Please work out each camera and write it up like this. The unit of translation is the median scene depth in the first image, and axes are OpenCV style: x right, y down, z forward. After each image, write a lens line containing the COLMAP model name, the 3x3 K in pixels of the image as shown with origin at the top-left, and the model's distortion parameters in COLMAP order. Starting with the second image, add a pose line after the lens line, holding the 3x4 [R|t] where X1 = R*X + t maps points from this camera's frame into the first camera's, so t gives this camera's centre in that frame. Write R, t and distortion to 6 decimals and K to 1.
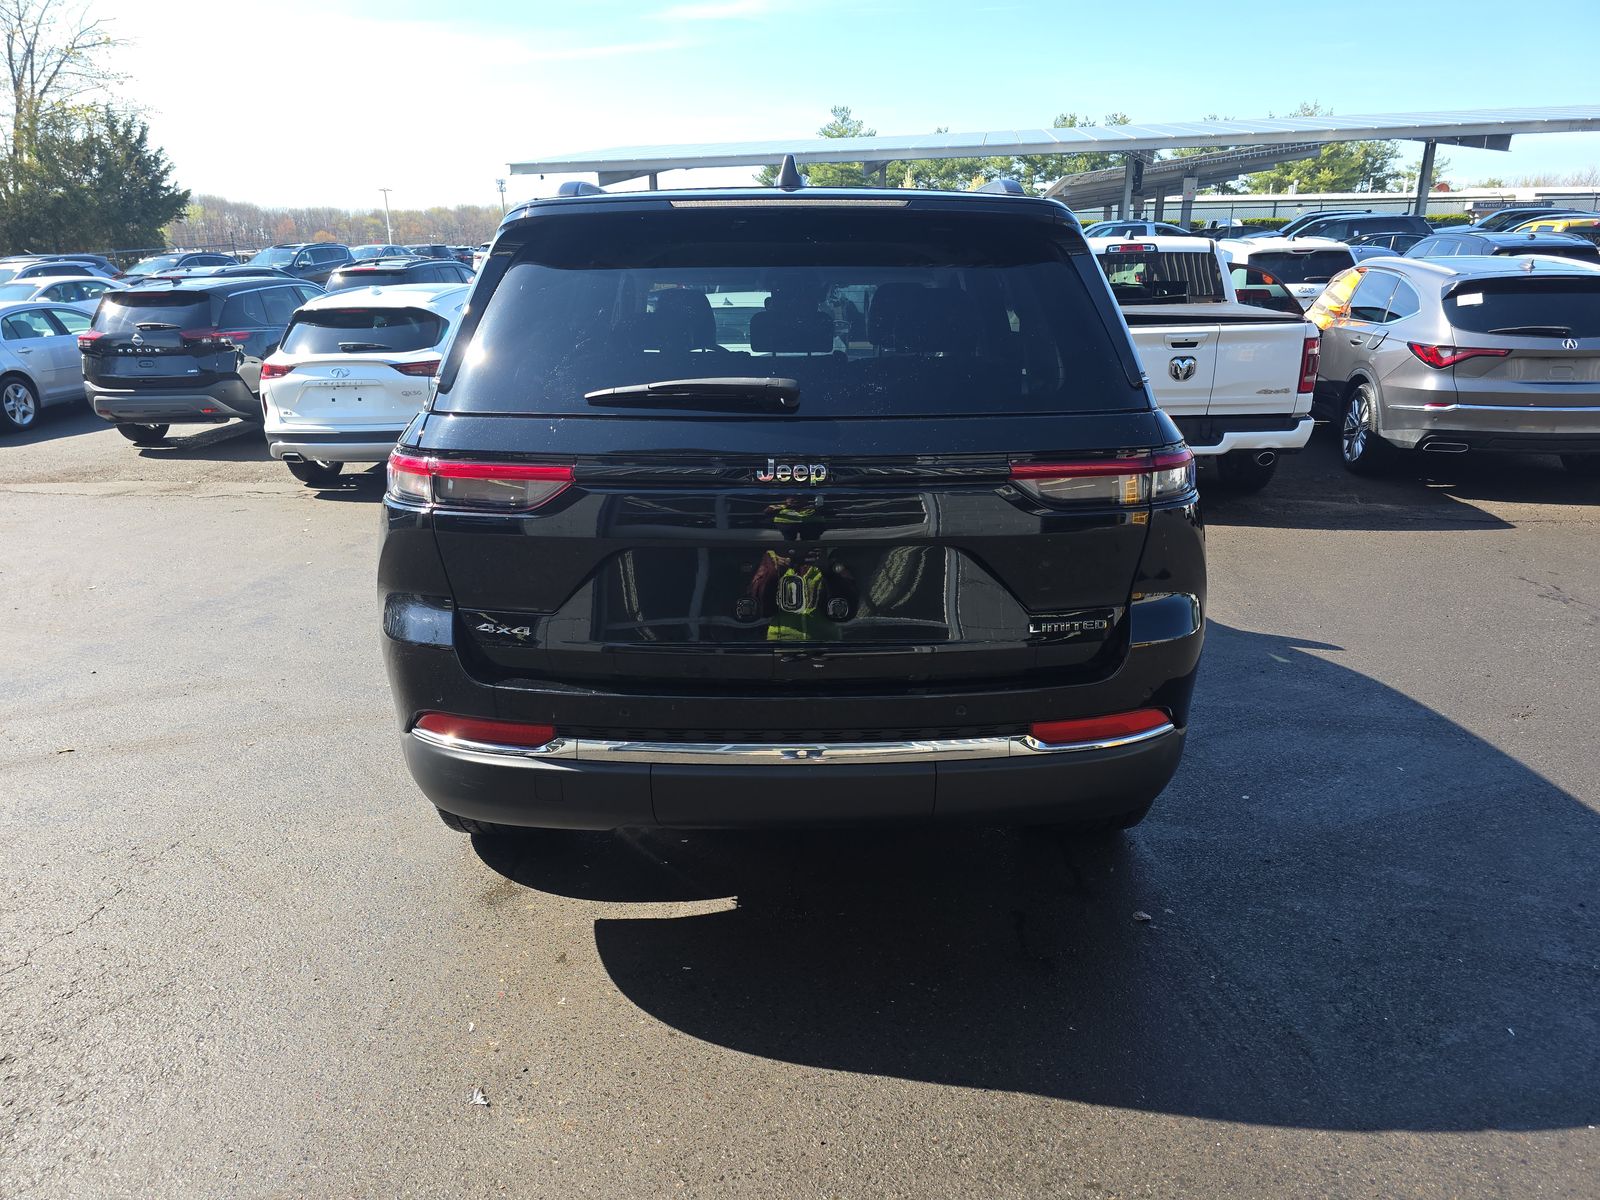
lens RADIAL K [[1078.5, 0, 800.8], [0, 1078.5, 609.8], [0, 0, 1]] dist [-0.005009, -0.006098]
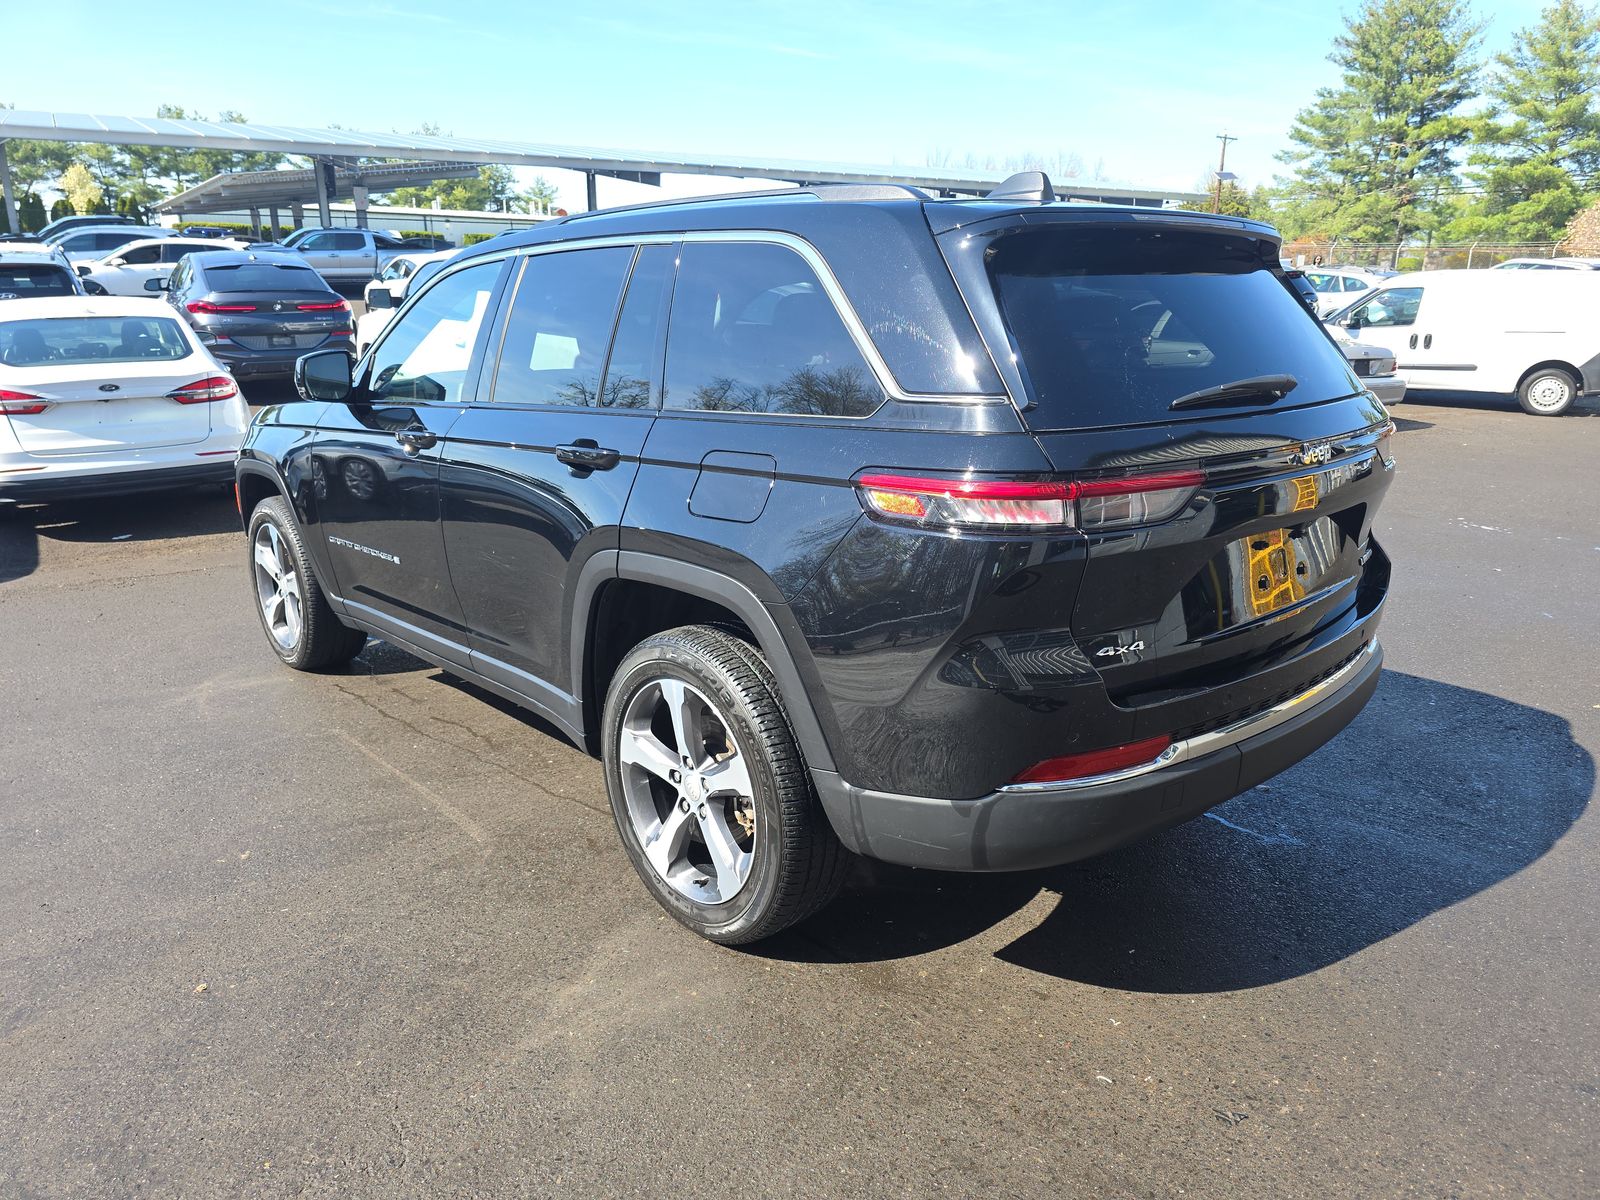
lens RADIAL K [[1078.5, 0, 792.4], [0, 1078.5, 600.1], [0, 0, 1]] dist [-0.005009, -0.006098]
pose [[0.728709, -0.170933, 0.663148, -0.180388], [0.182201, 0.981839, 0.052865, -0.020786], [-0.660141, 0.082303, 0.746619, 0.075774]]
